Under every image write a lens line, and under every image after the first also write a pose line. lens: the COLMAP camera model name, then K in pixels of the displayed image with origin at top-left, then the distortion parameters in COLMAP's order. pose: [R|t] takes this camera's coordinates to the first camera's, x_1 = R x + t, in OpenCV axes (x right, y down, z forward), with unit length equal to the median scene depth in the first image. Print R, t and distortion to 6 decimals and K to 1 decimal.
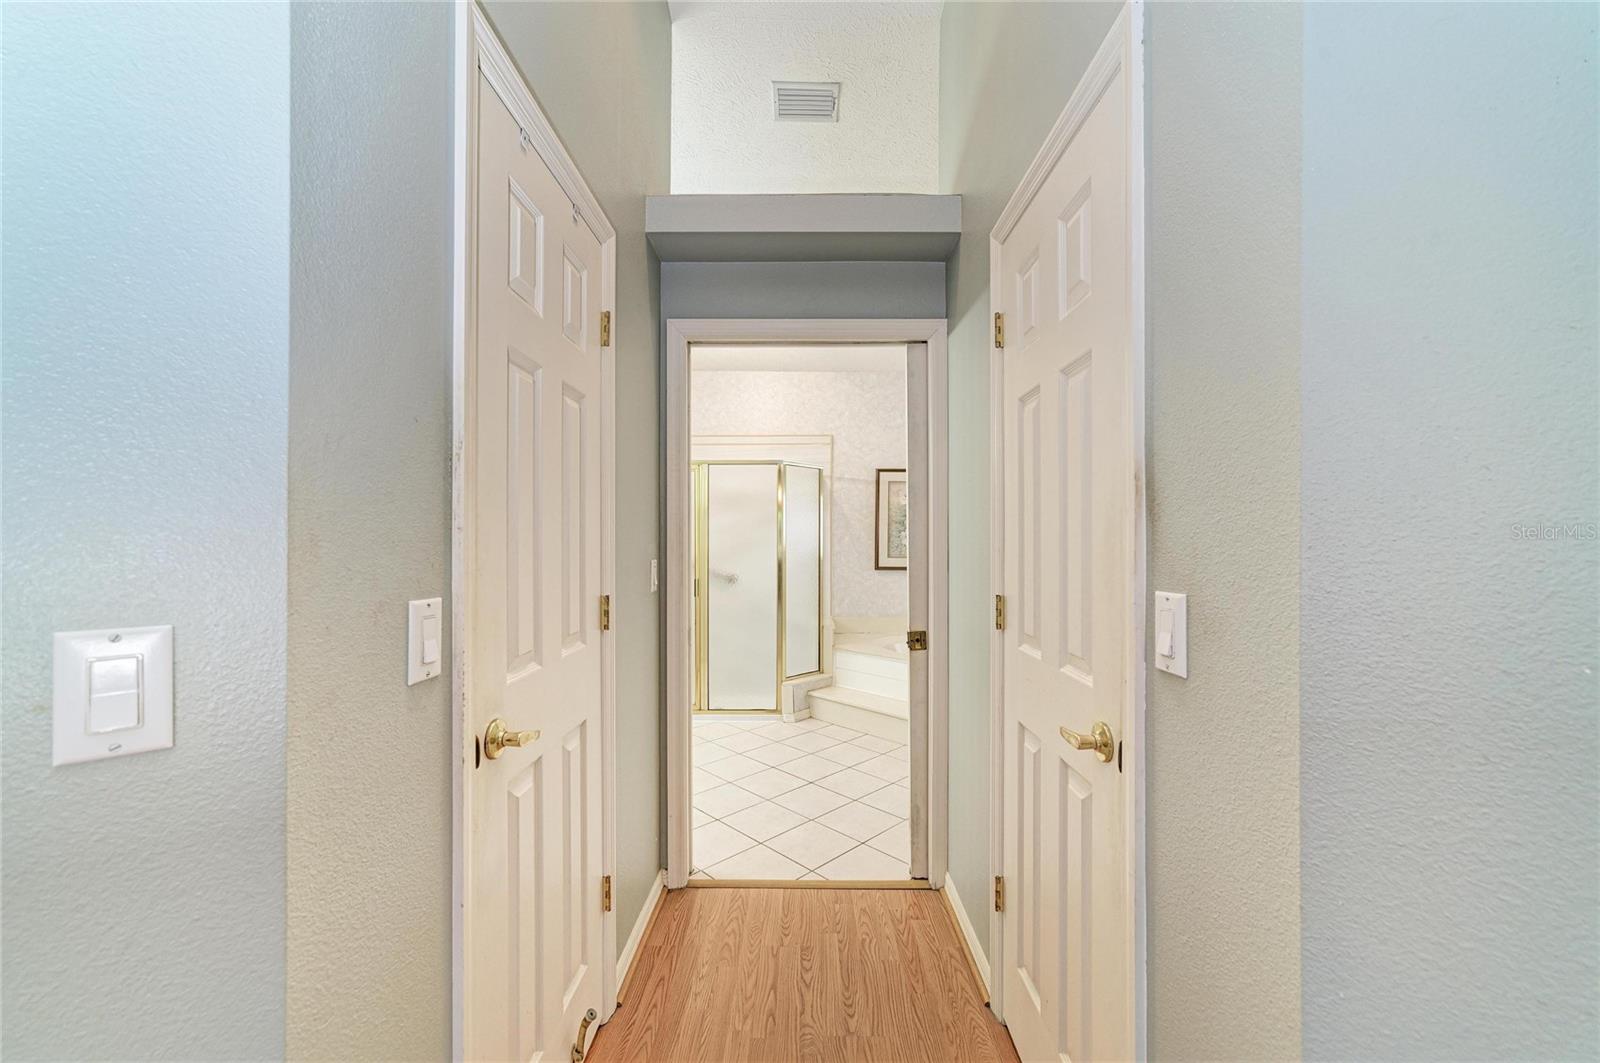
lens RADIAL K [[659.2, 0, 801.4], [0, 659.2, 537.5], [0, 0, 1]] dist [-0.001446, 0.000145]
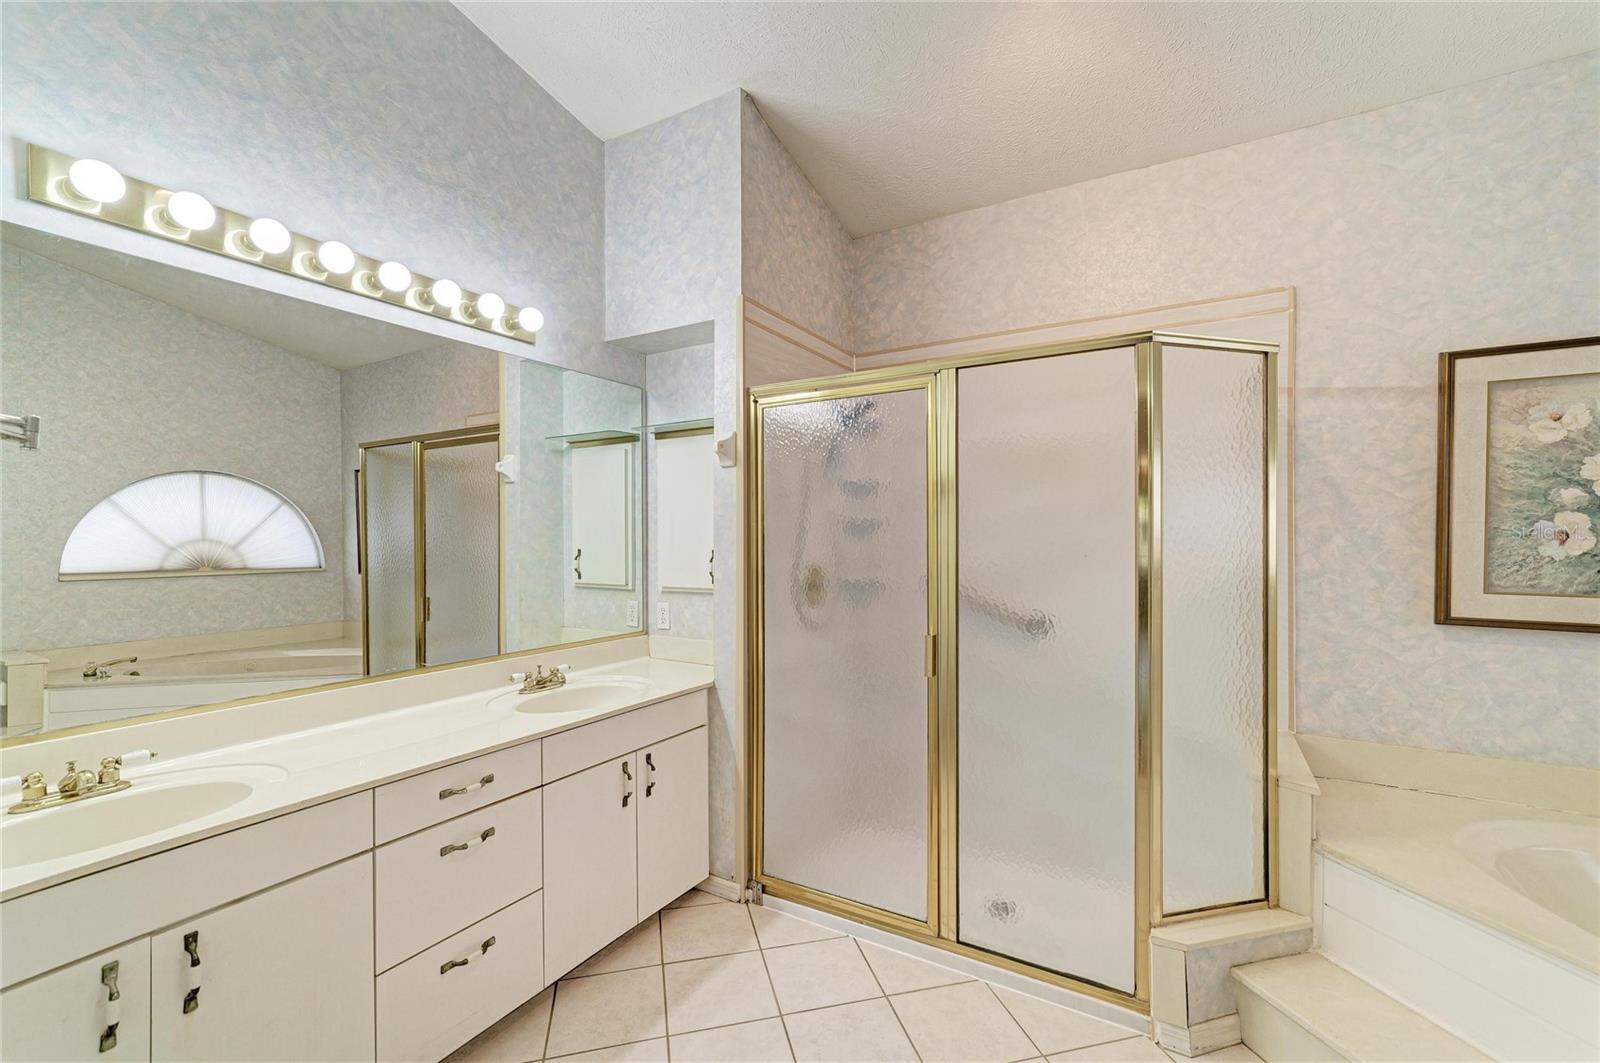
lens RADIAL K [[659.2, 0, 803.6], [0, 659.2, 534.7], [0, 0, 1]] dist [-0.001446, 0.000145]
pose [[0.862124, -0.000078, -0.506697, -0.008631], [0.005762, 0.999937, 0.009650, -0.007497], [0.506665, -0.011239, 0.862070, 0.497548]]
